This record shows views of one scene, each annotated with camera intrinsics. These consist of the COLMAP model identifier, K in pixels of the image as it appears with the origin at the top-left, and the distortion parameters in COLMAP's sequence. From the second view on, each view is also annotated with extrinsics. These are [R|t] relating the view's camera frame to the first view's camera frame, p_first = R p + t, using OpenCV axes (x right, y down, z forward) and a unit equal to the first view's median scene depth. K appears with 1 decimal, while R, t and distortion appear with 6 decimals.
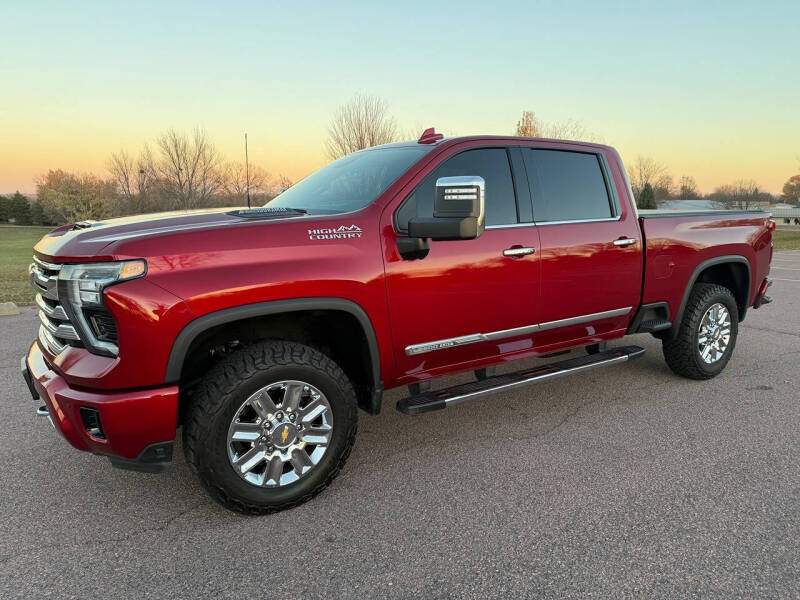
lens RADIAL K [[560.1, 0, 400.6], [0, 560.1, 303.1], [0, 0, 1]] dist [0.097472, -0.139137]
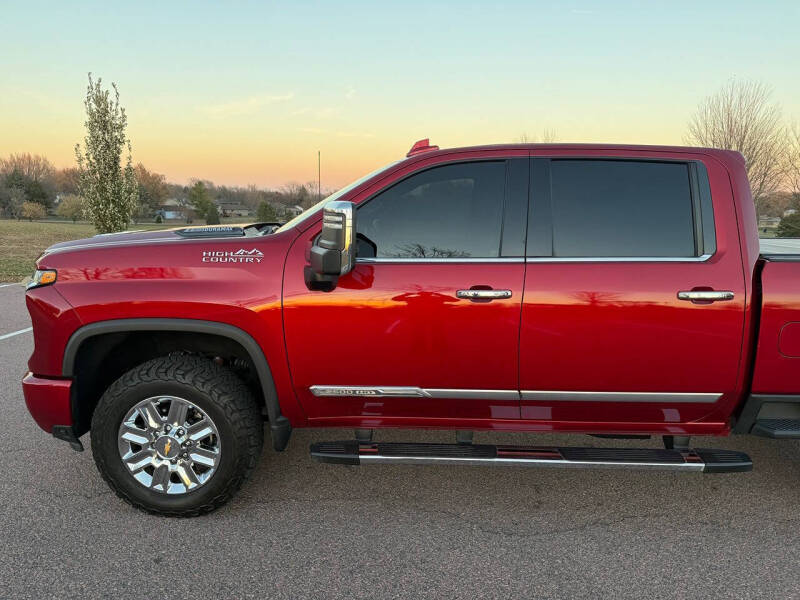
lens RADIAL K [[562.4, 0, 401.1], [0, 562.4, 302.8], [0, 0, 1]] dist [0.064865, -0.082008]
pose [[0.819518, 0.118226, -0.560725, 0.677736], [-0.119059, 0.992263, 0.035205, -0.113533], [0.560548, 0.037908, 0.827254, 0.353353]]
